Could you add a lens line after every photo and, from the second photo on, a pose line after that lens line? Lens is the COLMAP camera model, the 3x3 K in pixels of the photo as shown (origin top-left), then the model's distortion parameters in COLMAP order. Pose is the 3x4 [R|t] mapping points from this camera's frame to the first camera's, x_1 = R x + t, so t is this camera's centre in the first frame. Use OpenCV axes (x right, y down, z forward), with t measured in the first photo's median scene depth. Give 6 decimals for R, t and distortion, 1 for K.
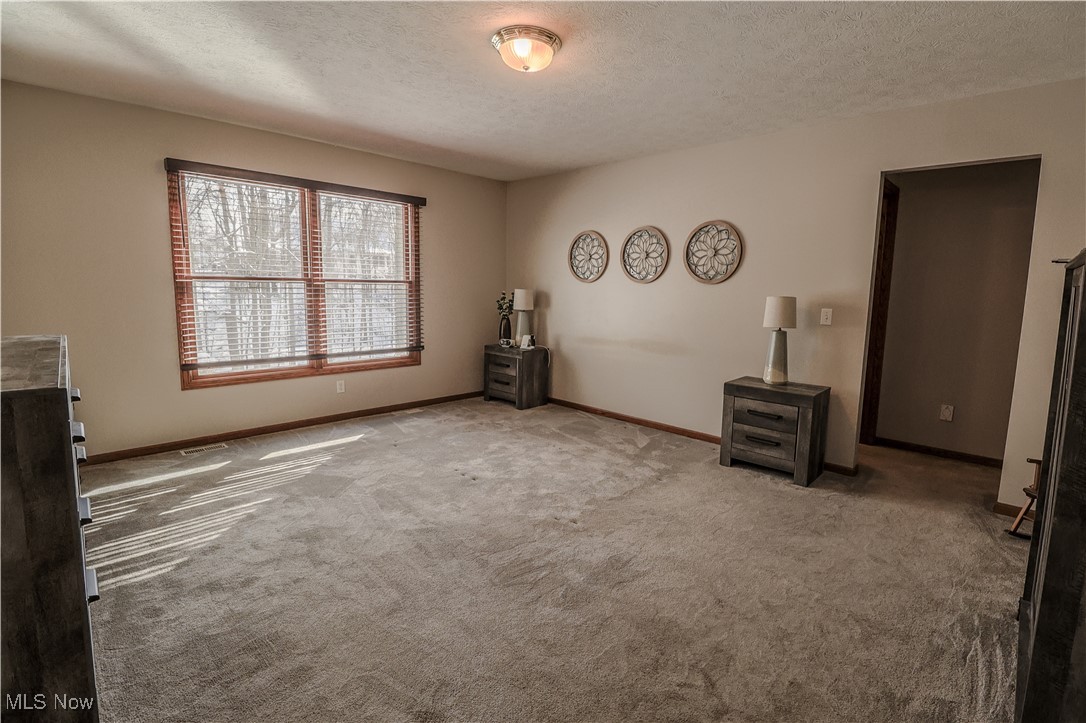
lens RADIAL K [[501.3, 0, 562.9], [0, 501.3, 347.3], [0, 0, 1]] dist [0.000652, -0.013949]
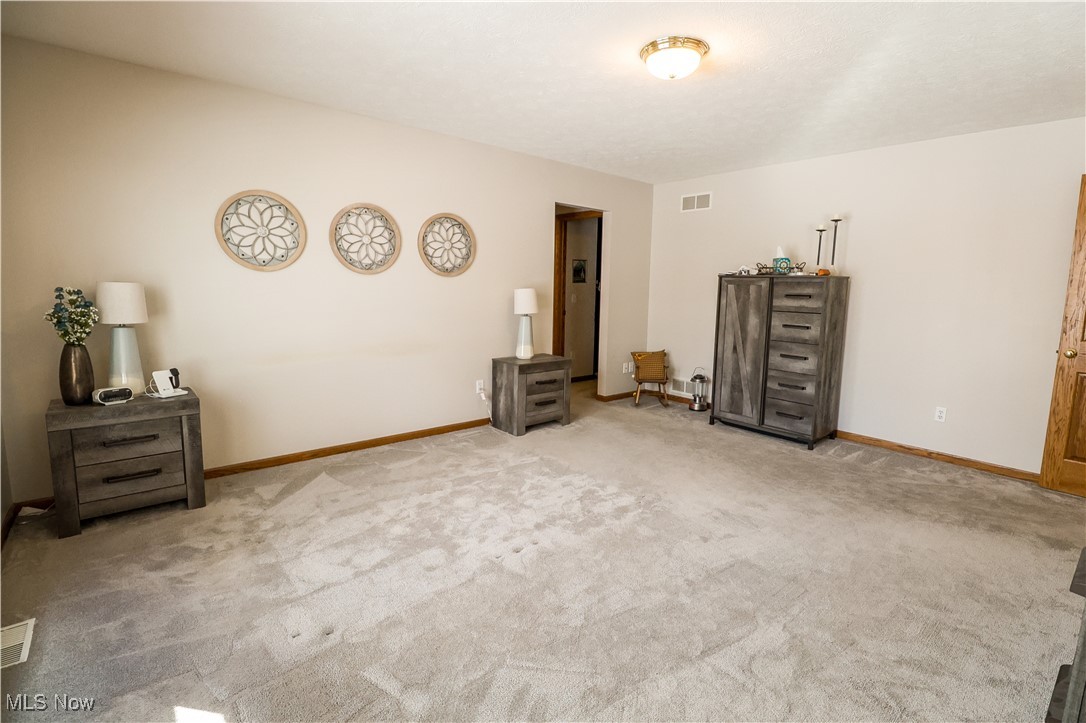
lens RADIAL K [[501.3, 0, 562.9], [0, 501.3, 347.3], [0, 0, 1]] dist [0.000652, -0.013949]
pose [[0.089069, -0.141670, 0.985899, -0.452515], [0.098166, 0.986262, 0.132853, -0.063379], [-0.991176, 0.084949, 0.101752, 0.444717]]
